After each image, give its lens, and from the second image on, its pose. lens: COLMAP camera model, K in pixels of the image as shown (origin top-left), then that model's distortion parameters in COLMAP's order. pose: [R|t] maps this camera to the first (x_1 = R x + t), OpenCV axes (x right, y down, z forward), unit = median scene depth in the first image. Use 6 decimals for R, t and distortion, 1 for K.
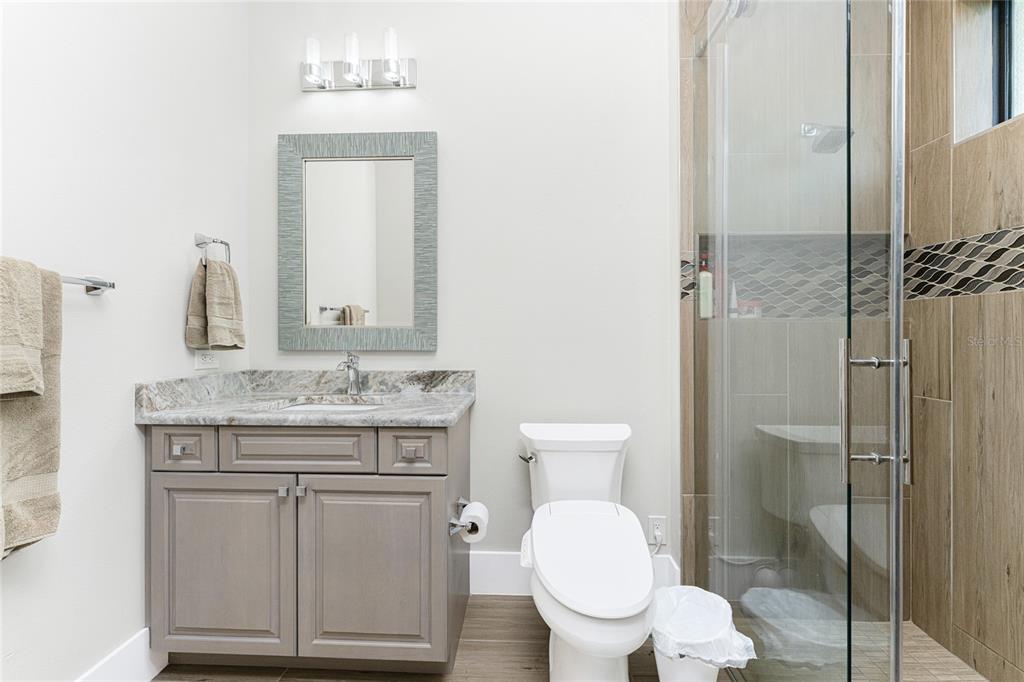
lens RADIAL K [[417.6, 0, 509.3], [0, 417.6, 341.1], [0, 0, 1]] dist [0.003153, 0.000244]
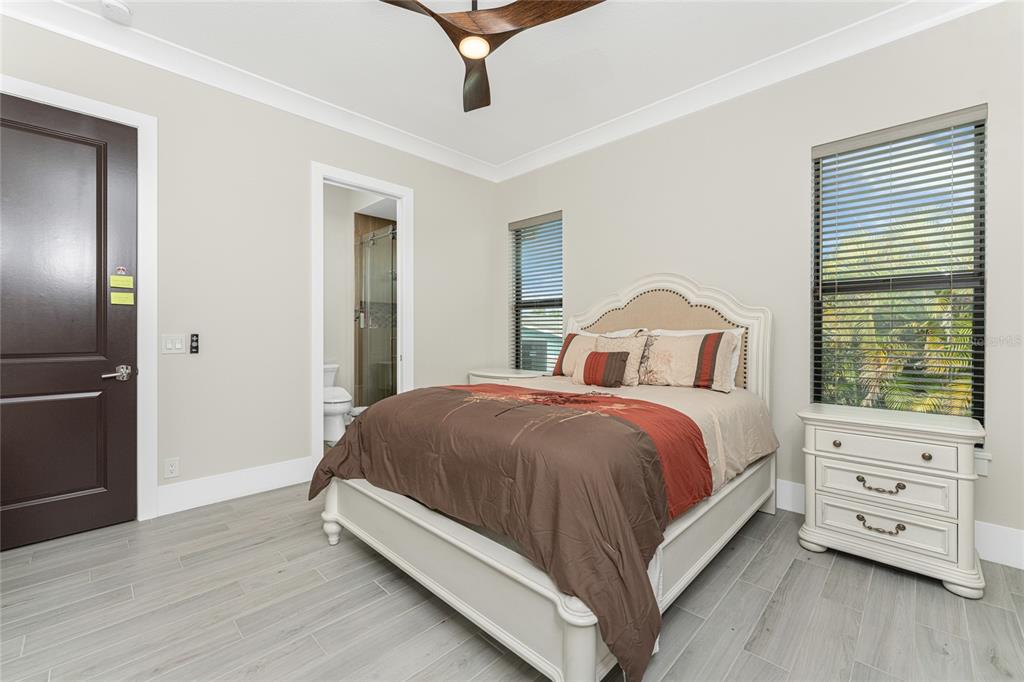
lens RADIAL K [[417.6, 0, 509.3], [0, 417.6, 341.1], [0, 0, 1]] dist [0.003153, 0.000244]
pose [[0.671078, -0.008259, 0.741341, -1.105855], [0.011355, 0.999935, 0.000861, 0.051348], [-0.741300, 0.007840, 0.671129, -1.906173]]
